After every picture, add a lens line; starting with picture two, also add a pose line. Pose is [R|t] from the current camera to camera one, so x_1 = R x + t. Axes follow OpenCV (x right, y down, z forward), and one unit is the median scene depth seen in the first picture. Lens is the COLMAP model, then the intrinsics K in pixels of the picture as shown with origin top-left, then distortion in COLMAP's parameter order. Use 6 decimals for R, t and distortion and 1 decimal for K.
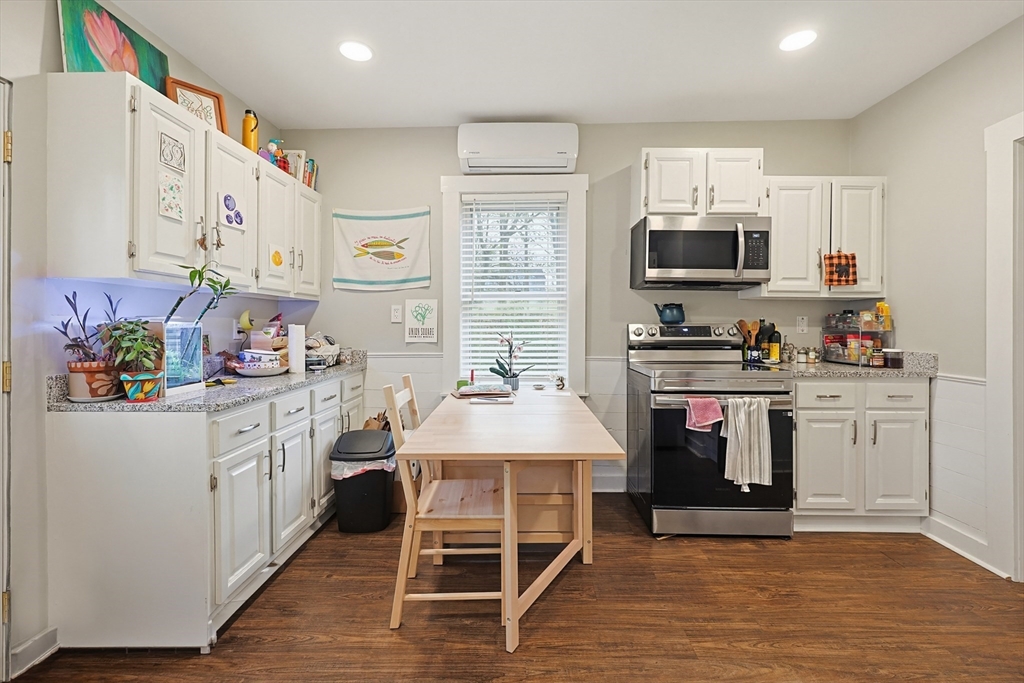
lens RADIAL K [[445.4, 0, 515.3], [0, 445.4, 326.9], [0, 0, 1]] dist [-0.004697, -0.000263]
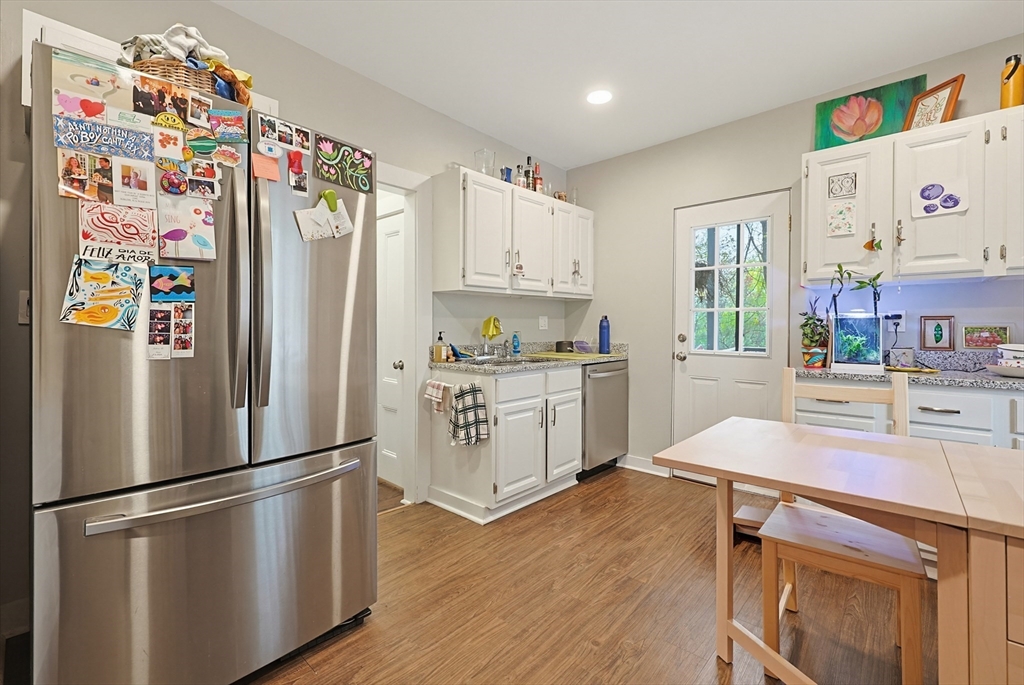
lens RADIAL K [[445.4, 0, 503.3], [0, 445.4, 329.0], [0, 0, 1]] dist [-0.004697, -0.000263]
pose [[-0.682724, -0.007723, -0.730636, 0.657170], [-0.013548, 0.999906, 0.002091, 0.034460], [0.730551, 0.011326, -0.682764, 0.877097]]
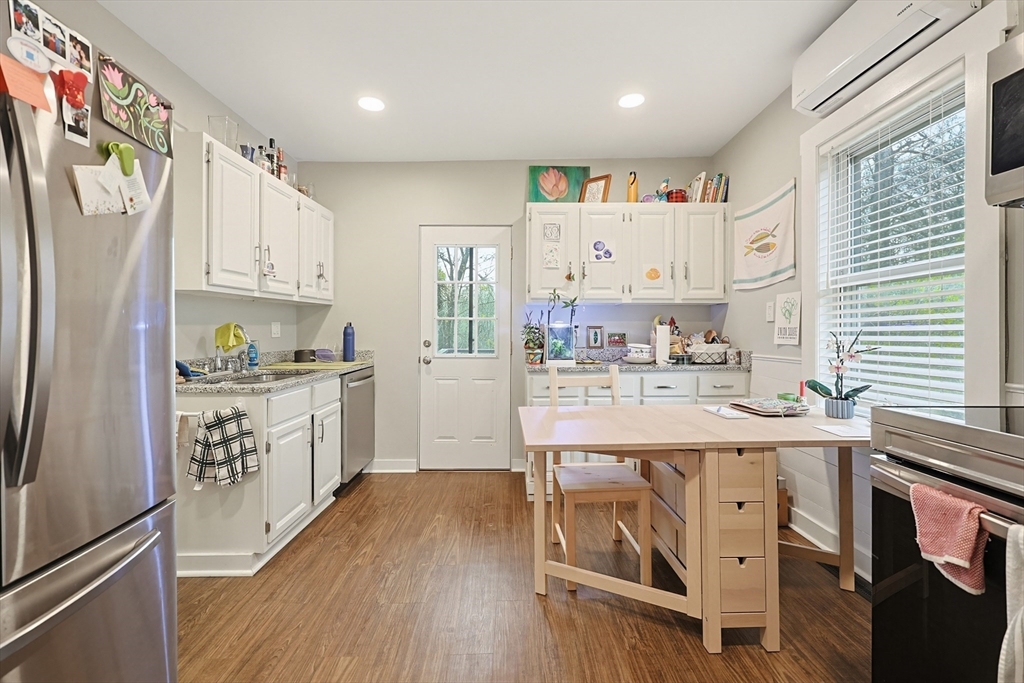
lens RADIAL K [[445.4, 0, 511.5], [0, 445.4, 333.1], [0, 0, 1]] dist [-0.004697, -0.000263]
pose [[0.003677, -0.000460, -0.999993, 0.798421], [-0.005706, 0.999984, -0.000480, 0.020933], [0.999977, 0.005708, 0.003674, 0.621090]]
